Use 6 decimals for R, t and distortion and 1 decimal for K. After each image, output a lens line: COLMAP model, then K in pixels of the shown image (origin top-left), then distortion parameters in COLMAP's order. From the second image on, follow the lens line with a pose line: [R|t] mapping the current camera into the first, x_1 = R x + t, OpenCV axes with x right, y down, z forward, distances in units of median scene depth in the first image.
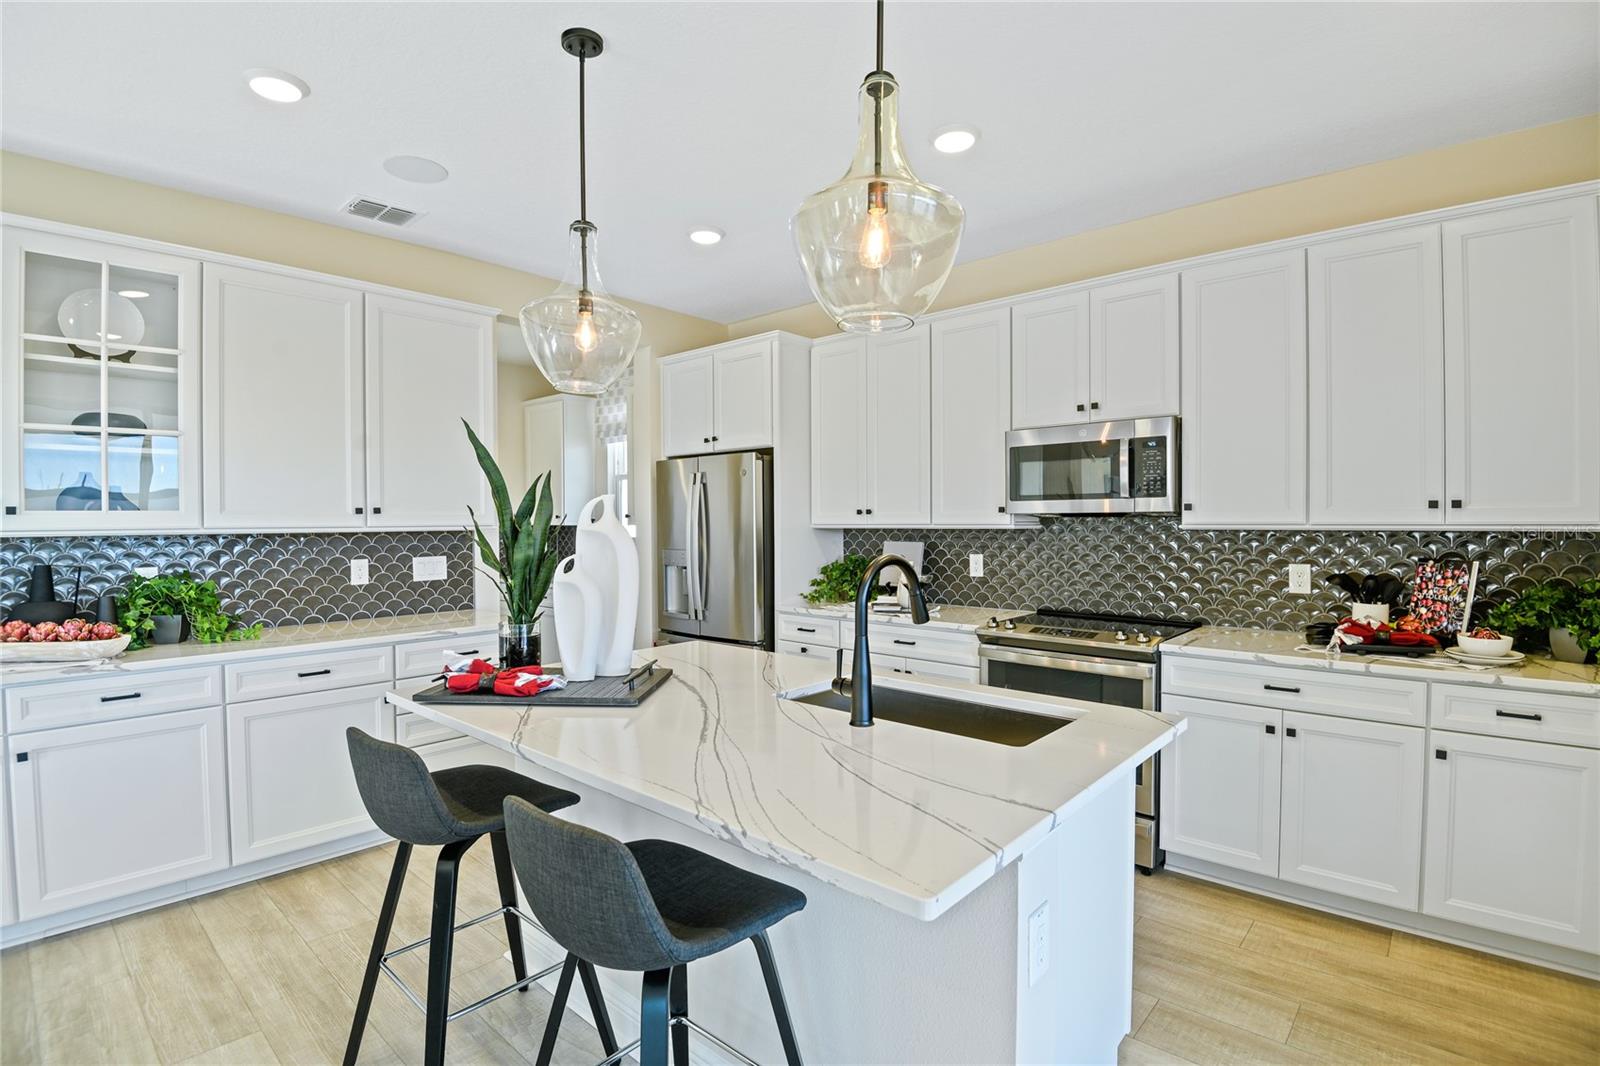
lens RADIAL K [[770.2, 0, 790.0], [0, 770.2, 530.1], [0, 0, 1]] dist [-0.014058, -0.000509]
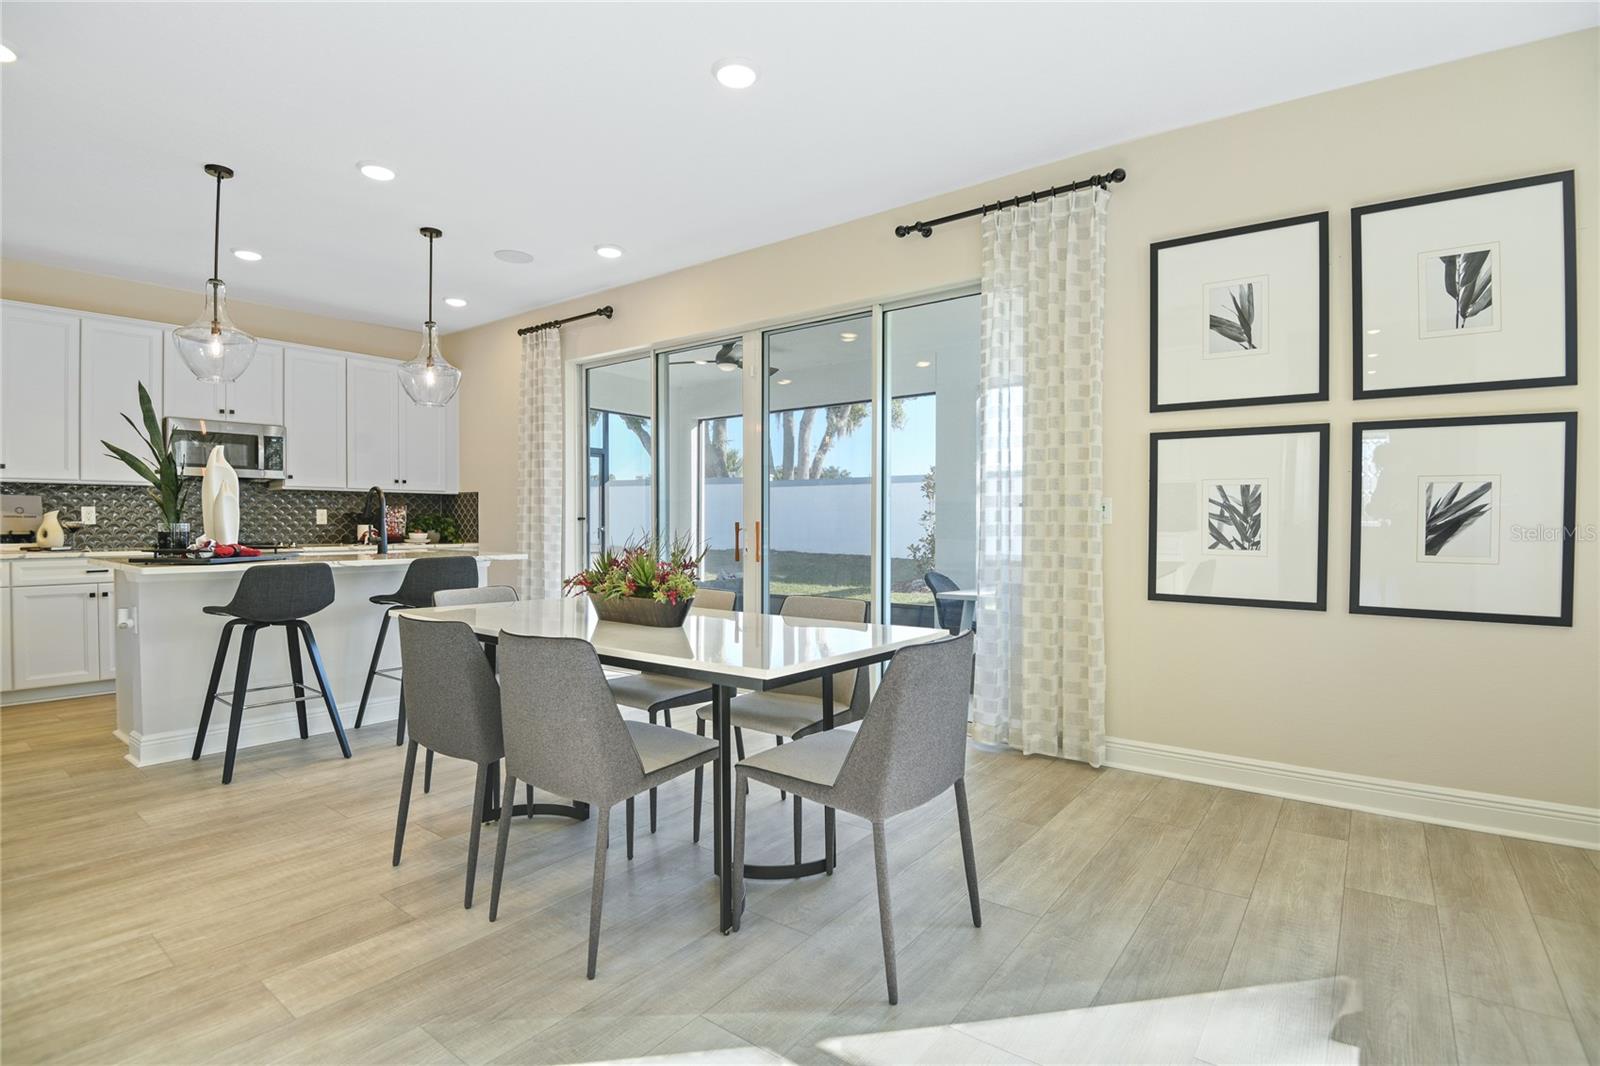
lens RADIAL K [[770.2, 0, 790.0], [0, 770.2, 530.1], [0, 0, 1]] dist [-0.014058, -0.000509]
pose [[-0.074762, -0.007595, 0.997172, -1.200489], [0.009184, 0.999923, 0.008304, 0.079930], [-0.997159, 0.009778, -0.074686, -0.056669]]
